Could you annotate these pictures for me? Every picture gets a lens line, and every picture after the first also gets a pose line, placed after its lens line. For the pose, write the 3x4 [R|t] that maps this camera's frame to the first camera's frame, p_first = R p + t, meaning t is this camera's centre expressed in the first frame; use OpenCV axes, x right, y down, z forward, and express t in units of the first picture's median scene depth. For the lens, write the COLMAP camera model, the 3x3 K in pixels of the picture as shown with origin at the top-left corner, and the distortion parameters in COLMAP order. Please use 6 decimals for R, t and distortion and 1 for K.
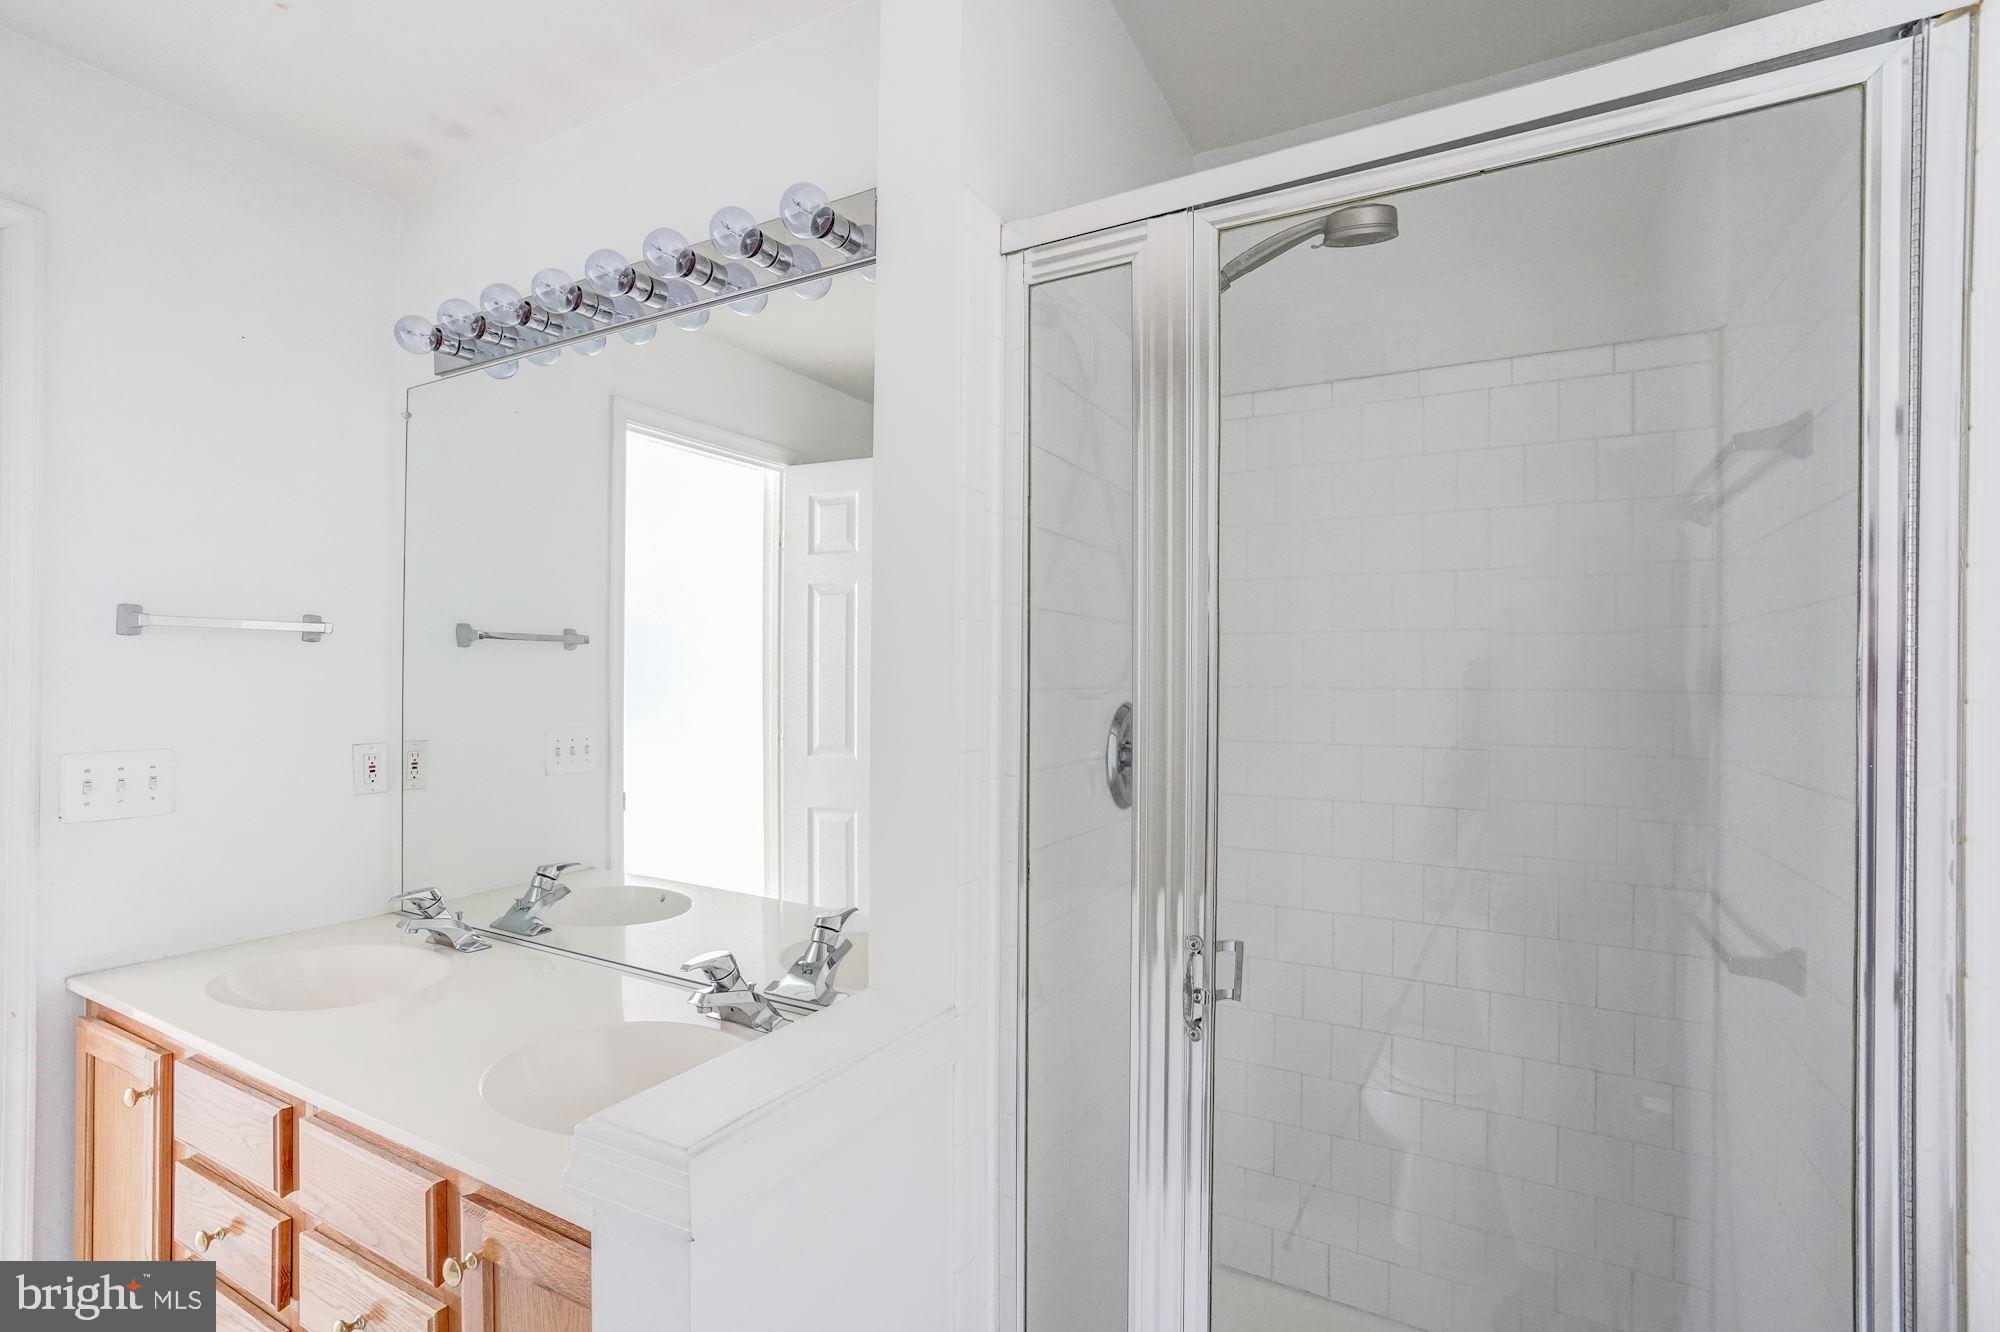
lens RADIAL K [[910.4, 0, 1001.0], [0, 910.4, 678.9], [0, 0, 1]] dist [-0.047395, 0.023038]
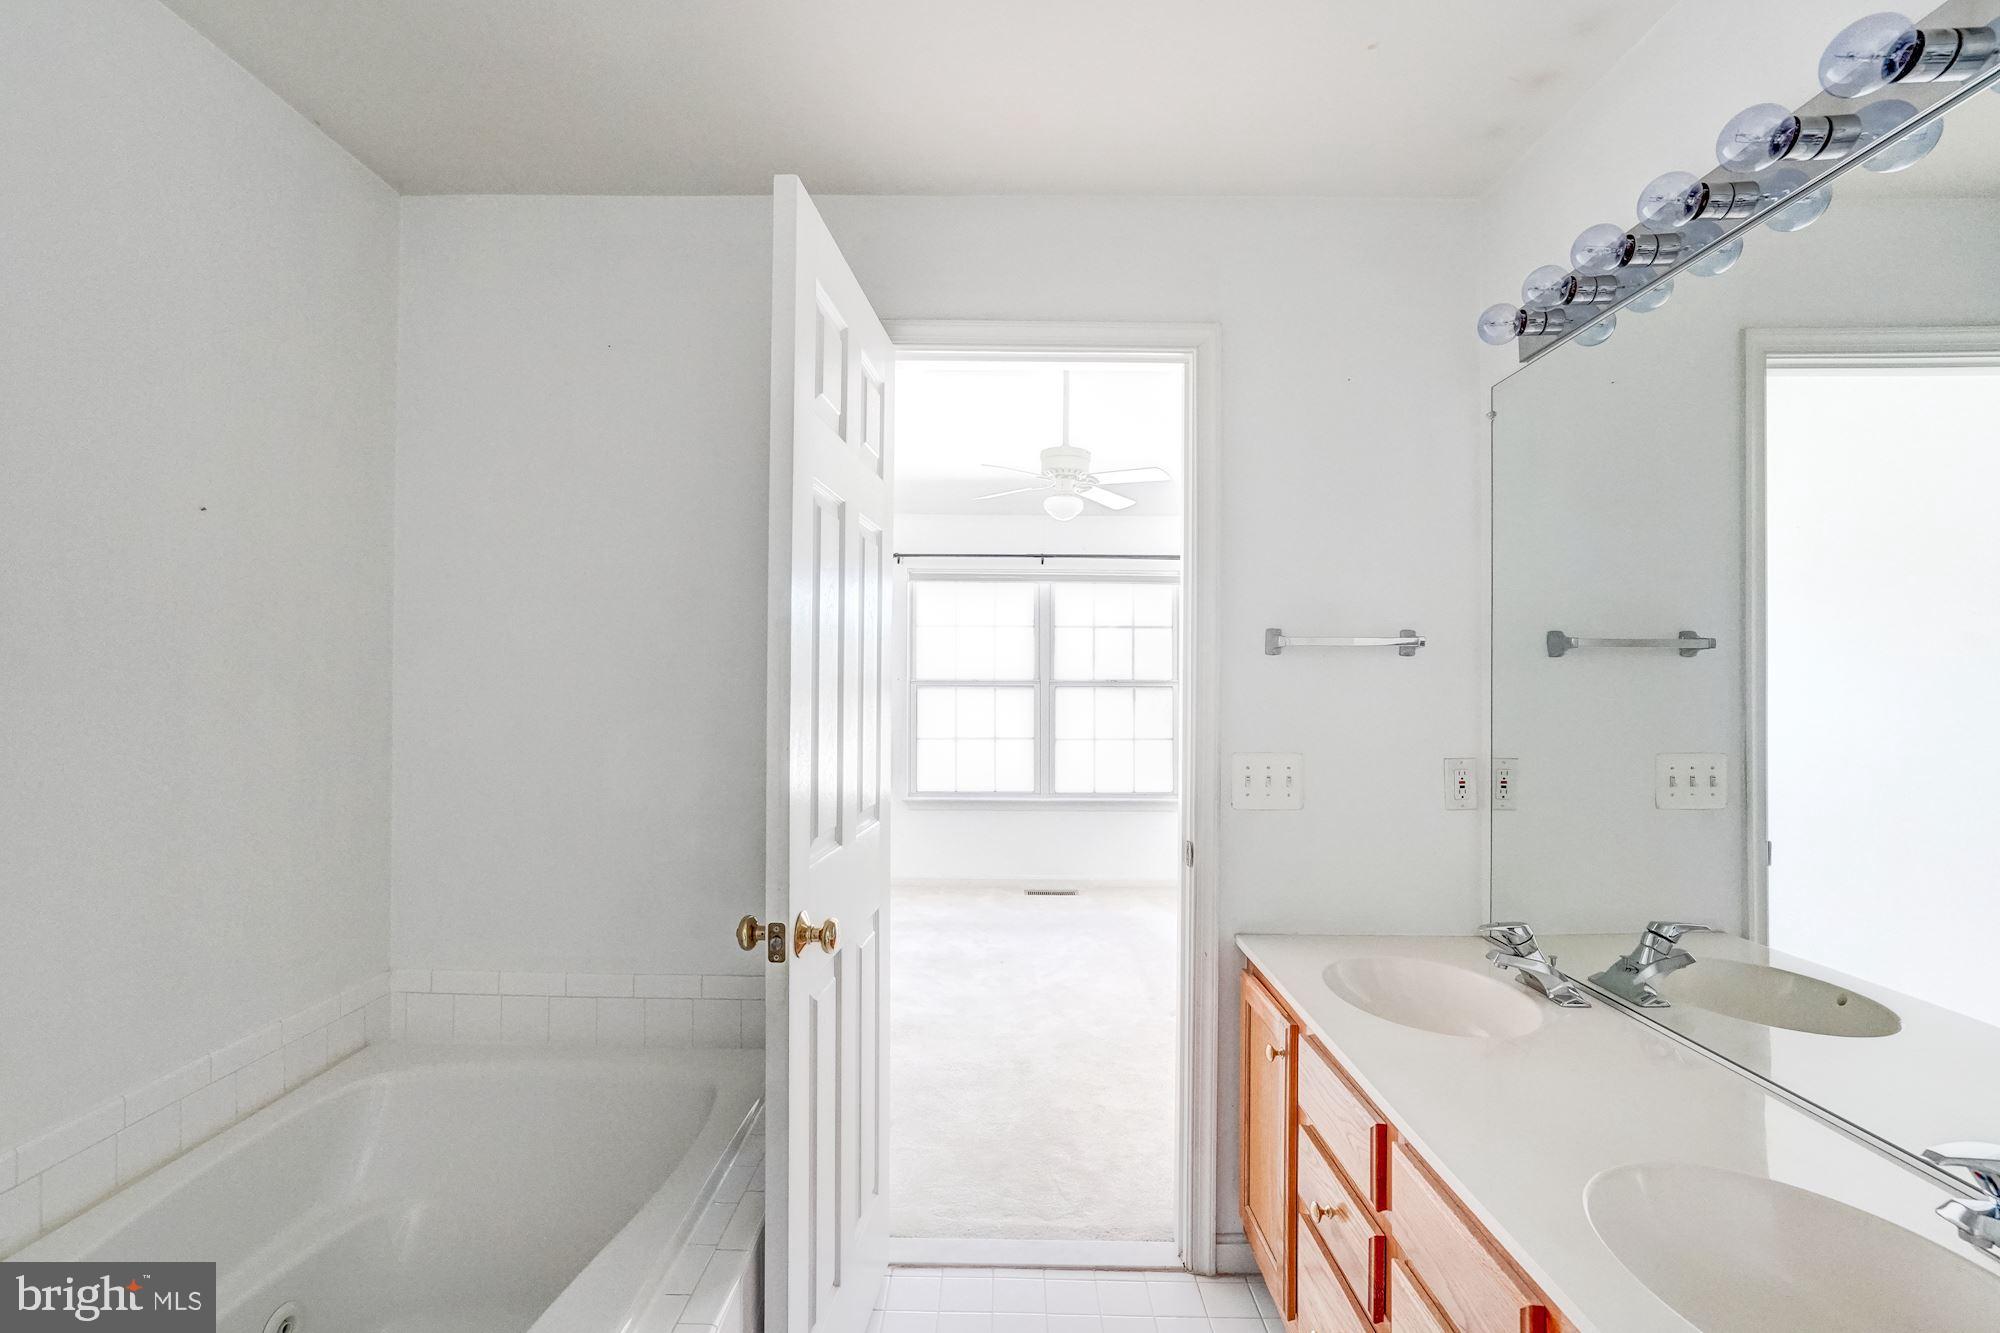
lens RADIAL K [[910.4, 0, 1001.0], [0, 910.4, 679.4], [0, 0, 1]] dist [-0.047395, 0.023038]
pose [[0.469387, -0.010983, -0.882924, -0.079969], [-0.001589, 0.999911, -0.013283, 0.000037], [0.882991, 0.007638, 0.469328, 0.105380]]
